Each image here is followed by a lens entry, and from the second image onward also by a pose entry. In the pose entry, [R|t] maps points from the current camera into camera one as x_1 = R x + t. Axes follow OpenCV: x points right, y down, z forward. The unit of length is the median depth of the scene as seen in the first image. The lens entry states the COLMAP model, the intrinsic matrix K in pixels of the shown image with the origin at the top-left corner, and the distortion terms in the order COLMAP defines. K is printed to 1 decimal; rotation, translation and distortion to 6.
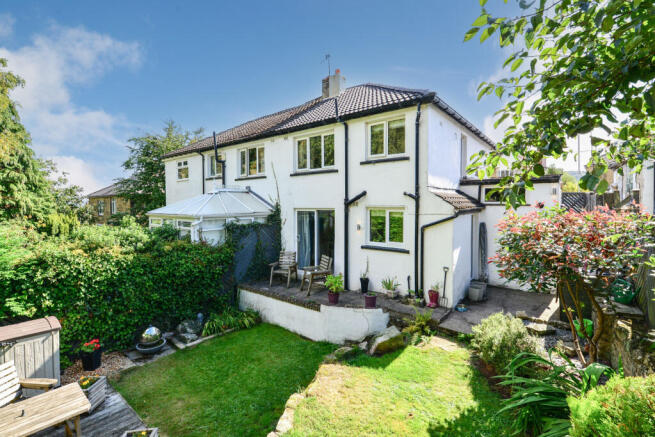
lens RADIAL K [[296.5, 0, 329.2], [0, 296.5, 213.7], [0, 0, 1]] dist [-0.001925, 0.000162]
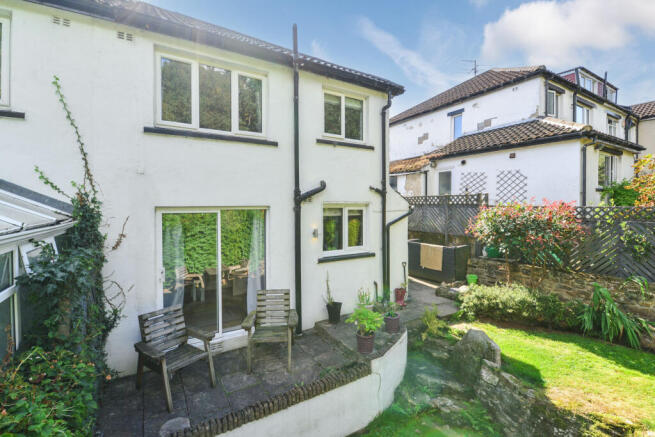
lens RADIAL K [[296.5, 0, 339.4], [0, 296.5, 207.9], [0, 0, 1]] dist [-0.001925, 0.000162]
pose [[0.329465, -0.017760, 0.944001, -0.533939], [0.023441, 0.999669, 0.010626, -0.019286], [-0.943877, 0.018628, 0.329773, 0.721907]]
